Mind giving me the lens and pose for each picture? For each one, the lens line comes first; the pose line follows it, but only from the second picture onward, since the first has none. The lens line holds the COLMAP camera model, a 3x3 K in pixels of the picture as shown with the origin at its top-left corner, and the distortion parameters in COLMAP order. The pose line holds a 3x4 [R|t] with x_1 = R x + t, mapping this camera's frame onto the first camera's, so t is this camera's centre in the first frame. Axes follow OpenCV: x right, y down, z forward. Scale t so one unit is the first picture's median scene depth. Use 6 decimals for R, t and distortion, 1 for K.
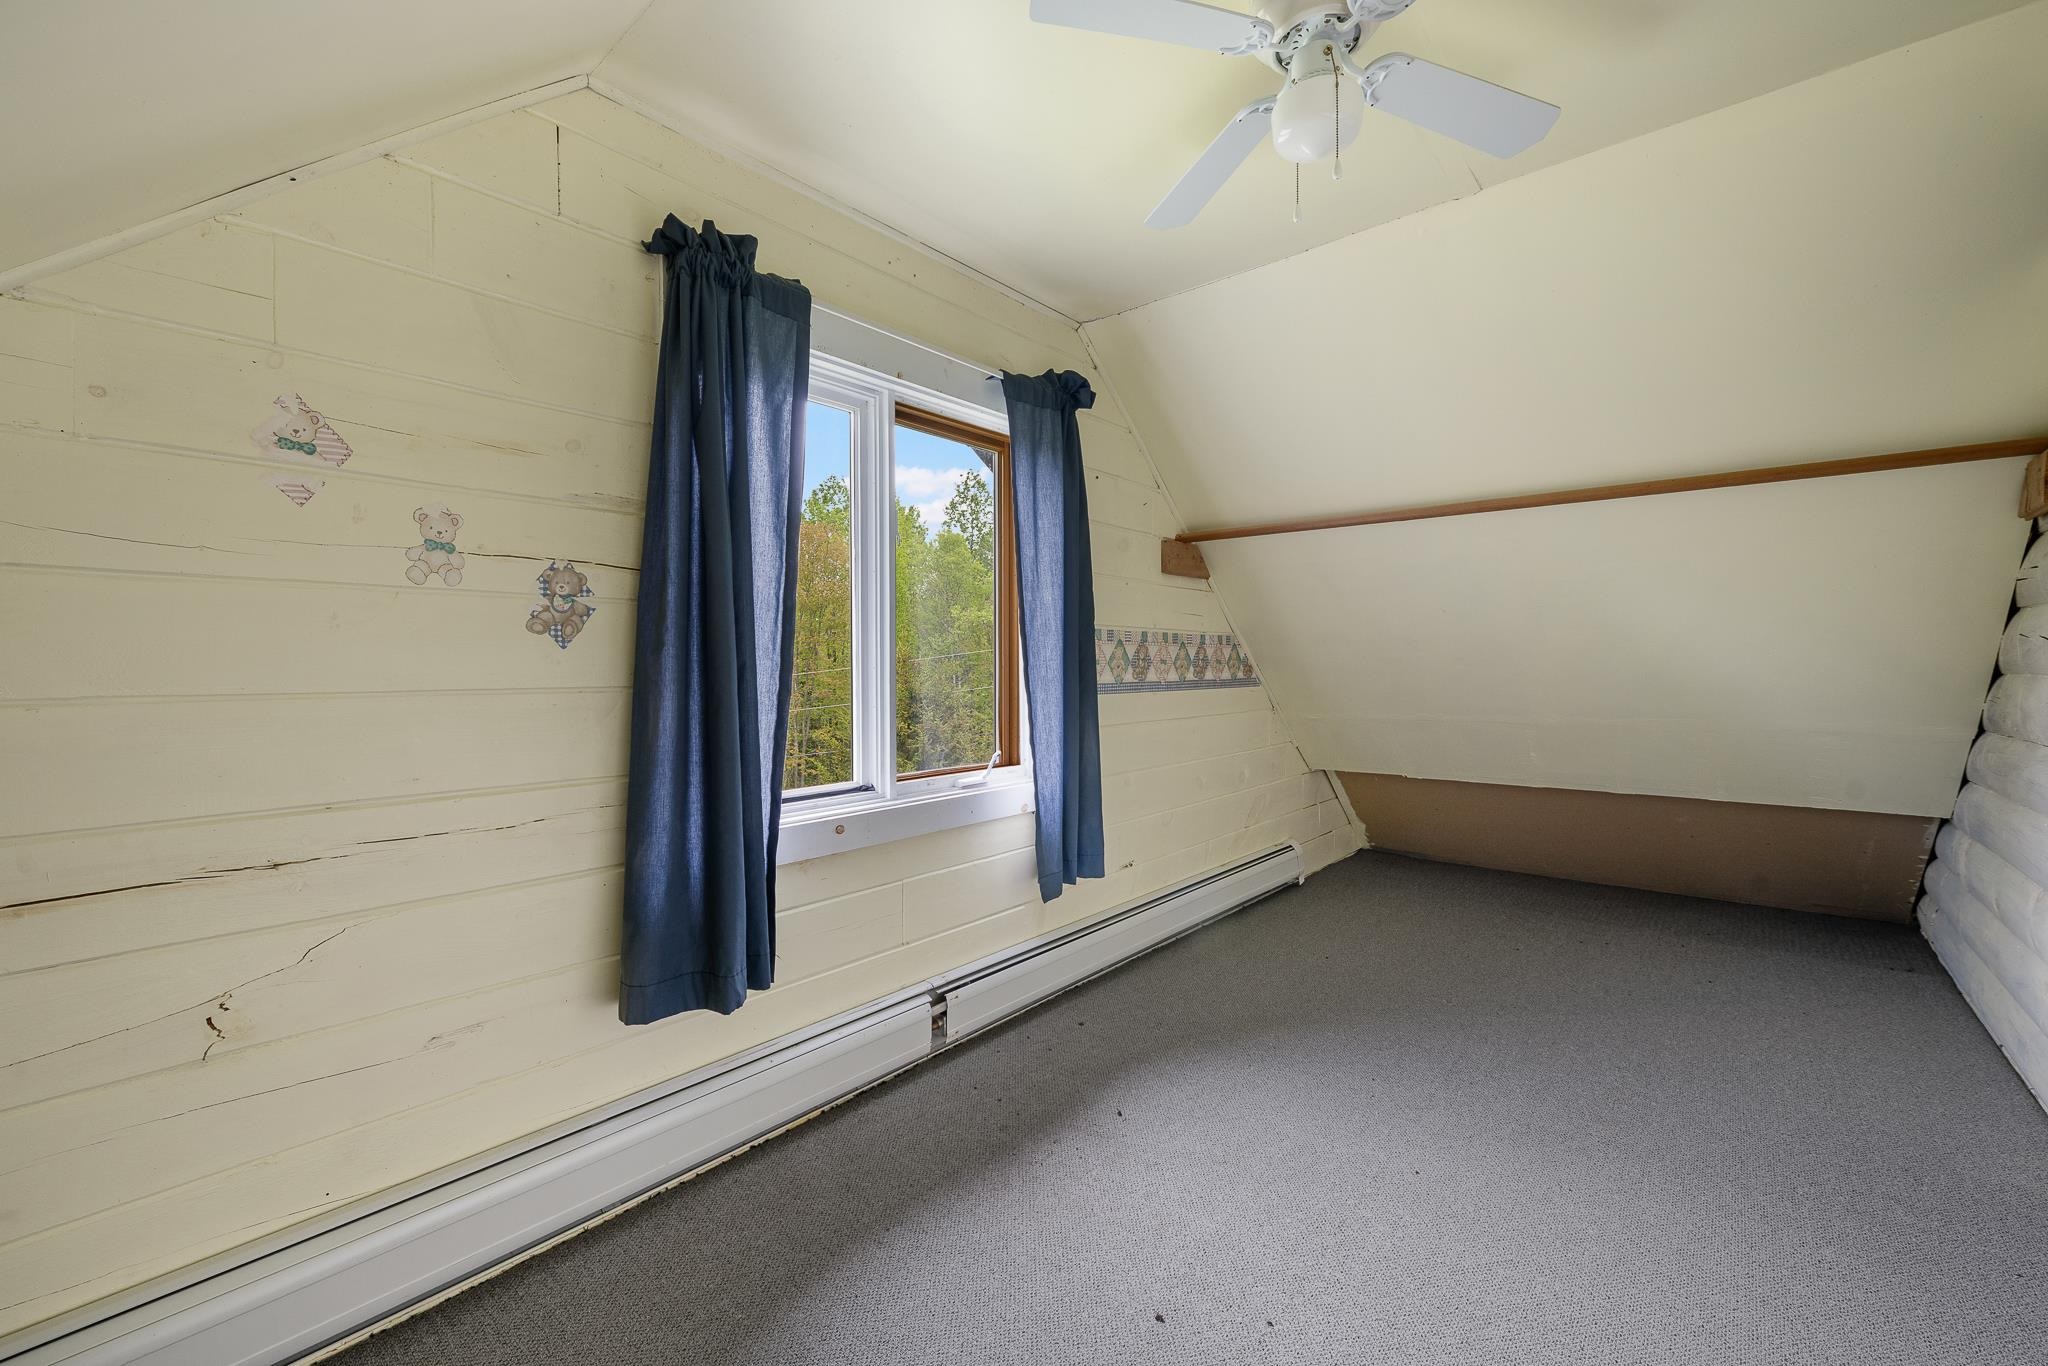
lens RADIAL K [[829.7, 0, 1022.6], [0, 829.7, 679.0], [0, 0, 1]] dist [-0.003915, -0.000057]
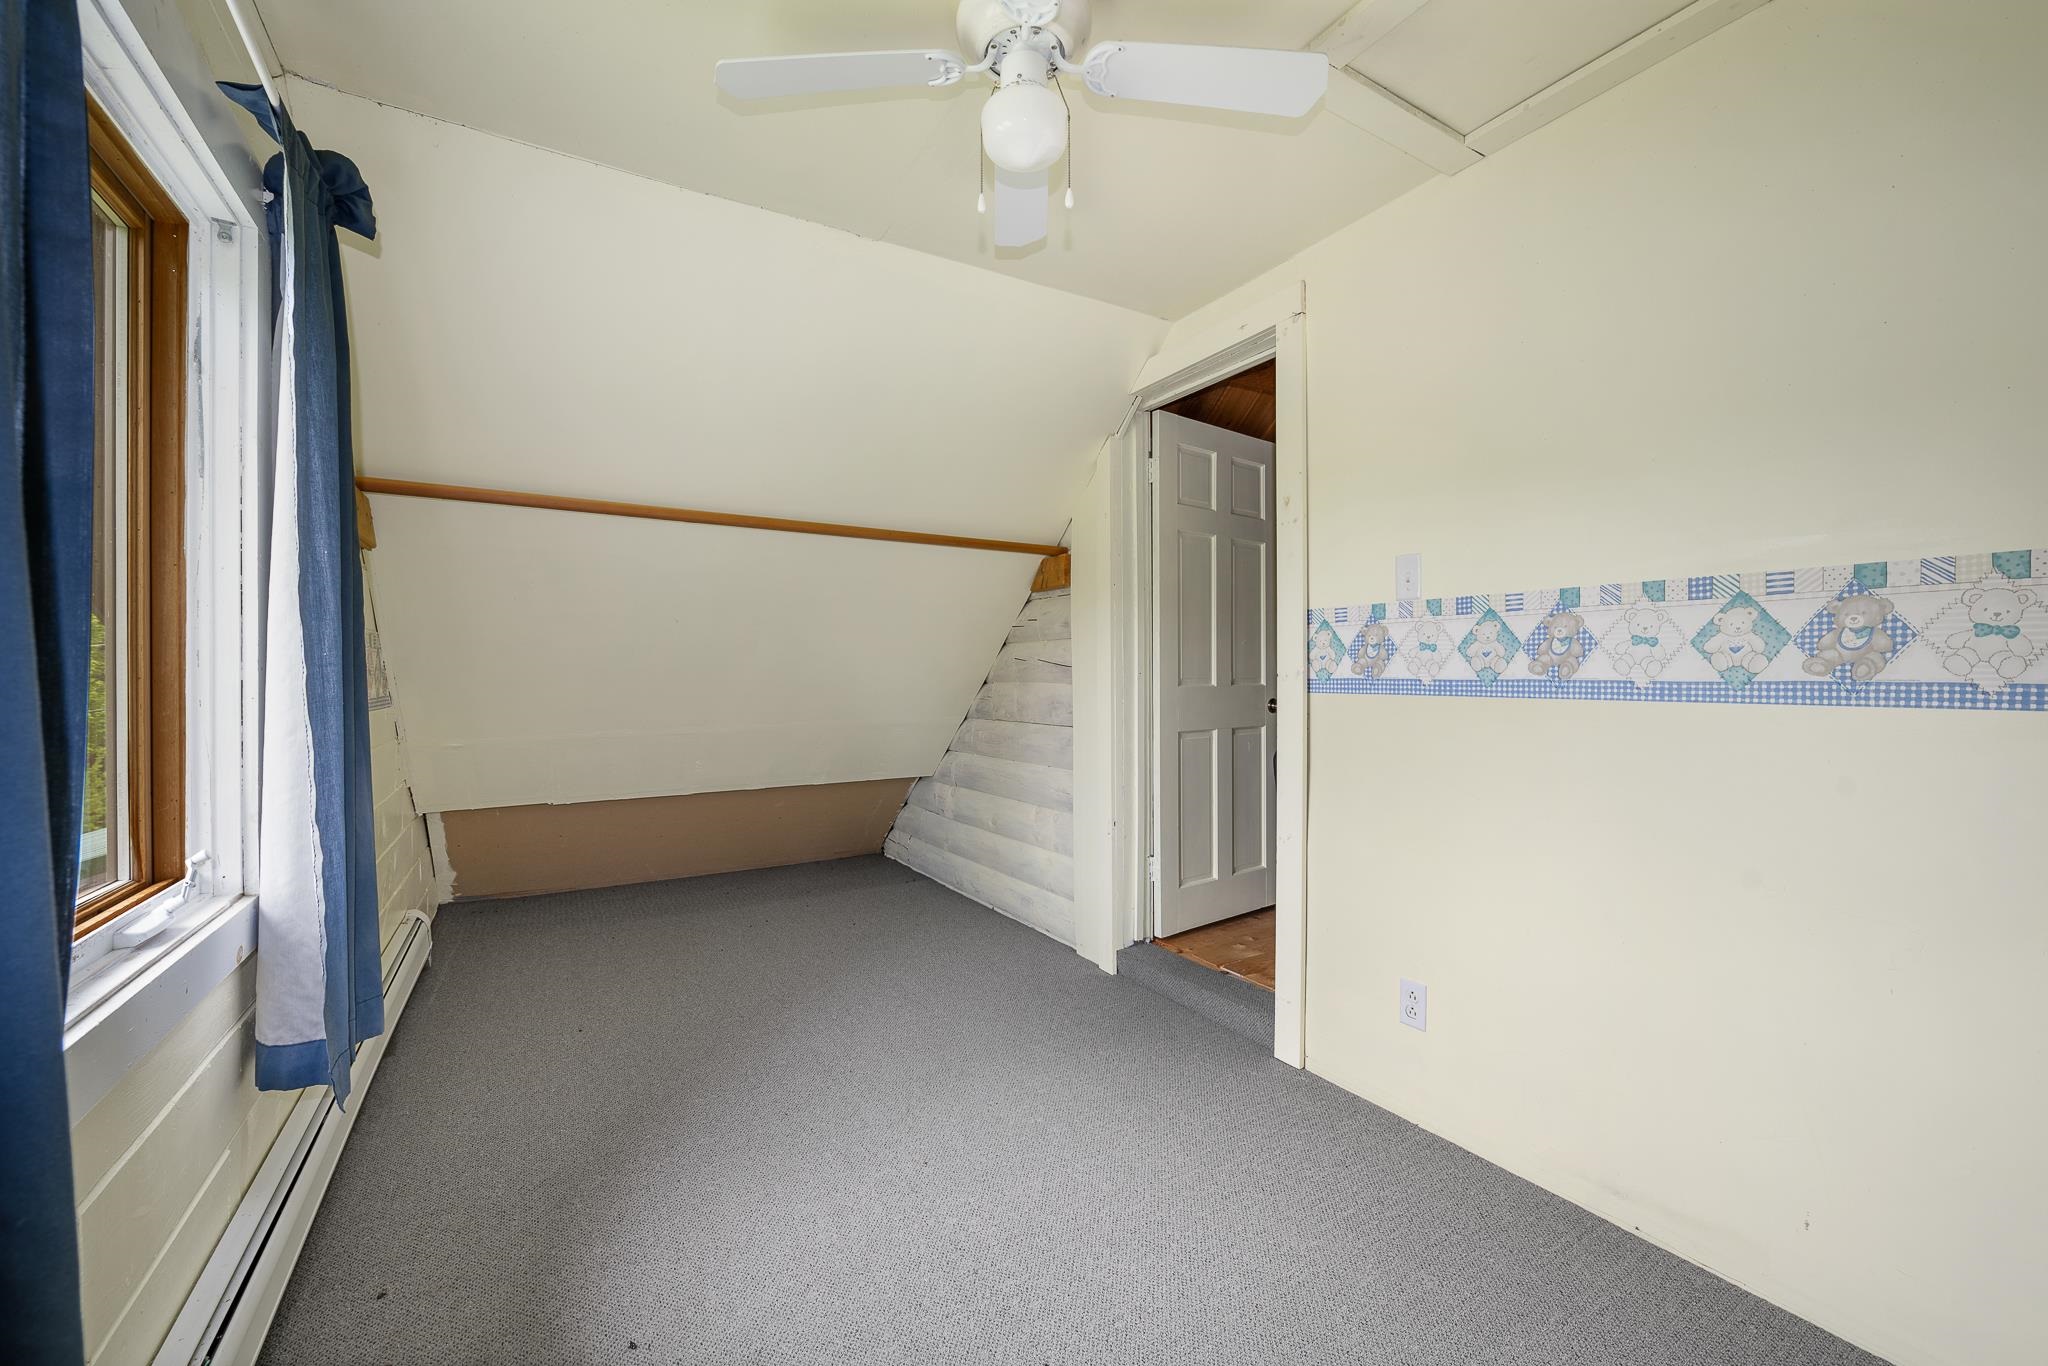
lens RADIAL K [[829.7, 0, 1022.6], [0, 829.7, 679.0], [0, 0, 1]] dist [-0.003915, -0.000057]
pose [[-0.315176, 0.030557, -0.948541, 0.817001], [0.008795, 0.999533, 0.029277, -0.017375], [0.948992, 0.000885, -0.315298, 0.882699]]
